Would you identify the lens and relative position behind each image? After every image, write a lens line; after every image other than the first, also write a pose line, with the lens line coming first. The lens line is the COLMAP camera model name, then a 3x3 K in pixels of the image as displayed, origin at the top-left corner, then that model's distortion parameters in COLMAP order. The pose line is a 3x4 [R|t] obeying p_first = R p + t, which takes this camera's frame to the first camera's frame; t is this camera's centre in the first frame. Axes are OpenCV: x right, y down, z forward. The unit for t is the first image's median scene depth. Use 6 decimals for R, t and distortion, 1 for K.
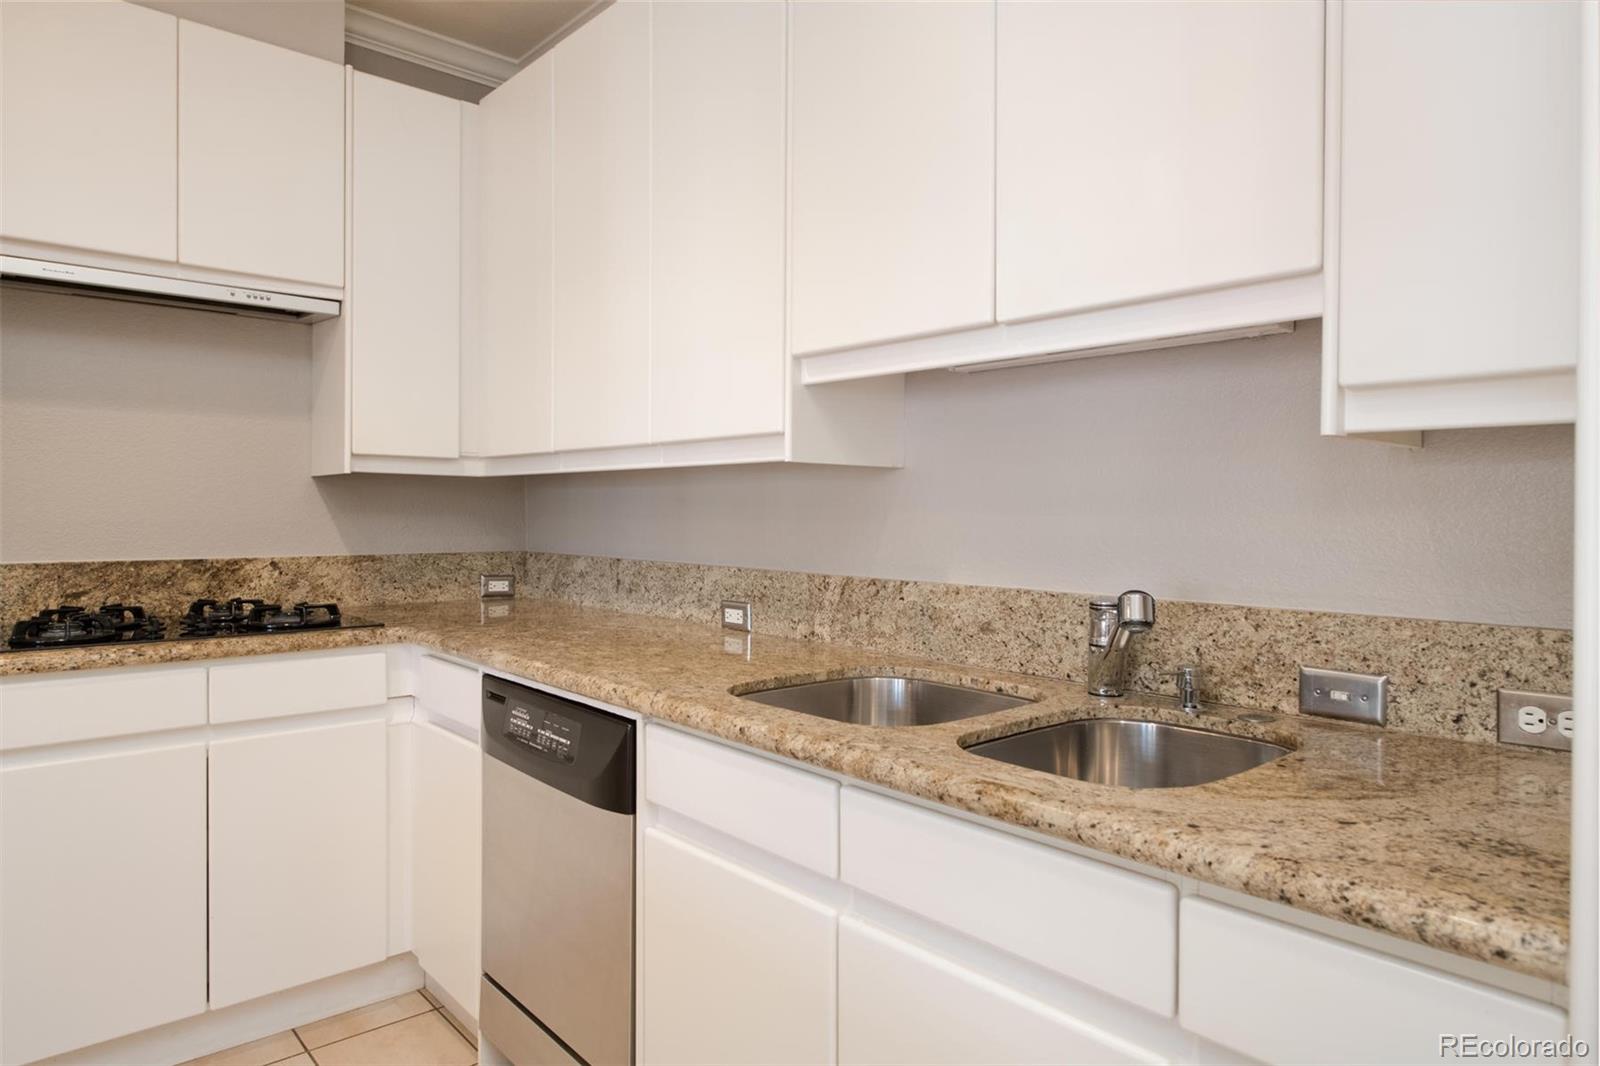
lens RADIAL K [[979.3, 0, 797.2], [0, 979.3, 520.5], [0, 0, 1]] dist [-0.000778, -0.001089]
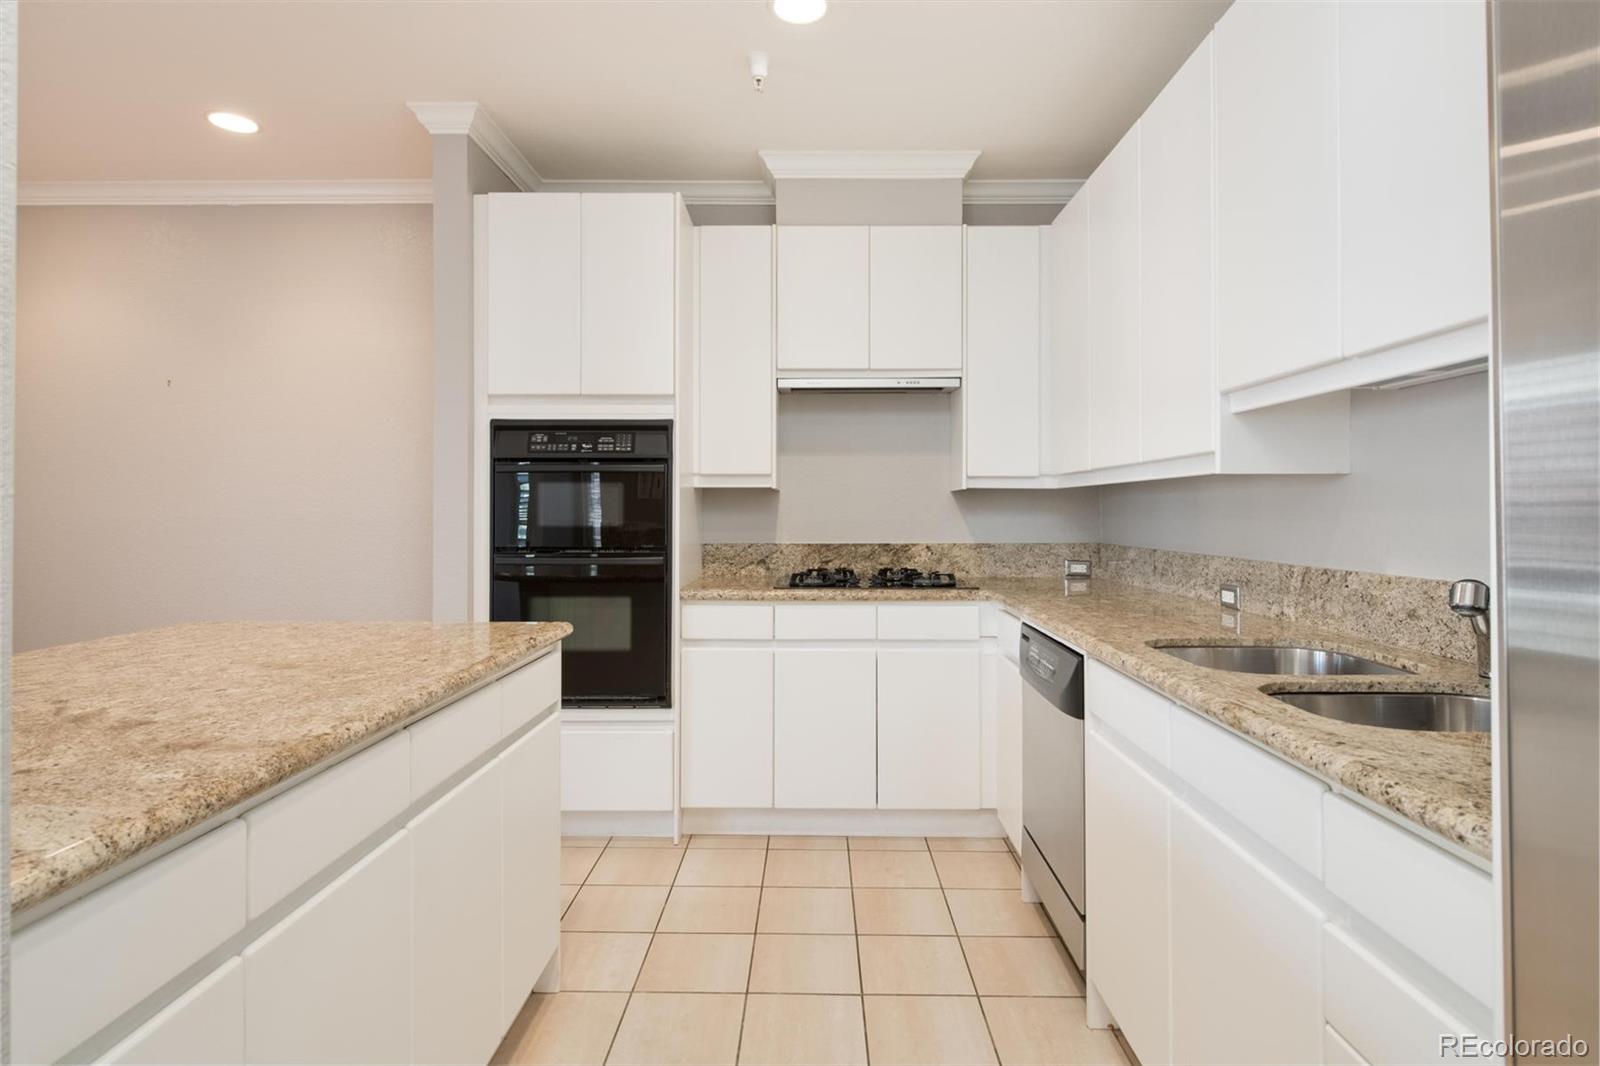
lens RADIAL K [[823.8, 0, 802.4], [0, 823.8, 503.4], [0, 0, 1]] dist [0.003937, -0.000386]
pose [[0.738606, -0.013654, -0.673999, 0.271760], [-0.001095, 0.999769, -0.021454, 0.002933], [0.674136, 0.016584, 0.738421, -0.150662]]
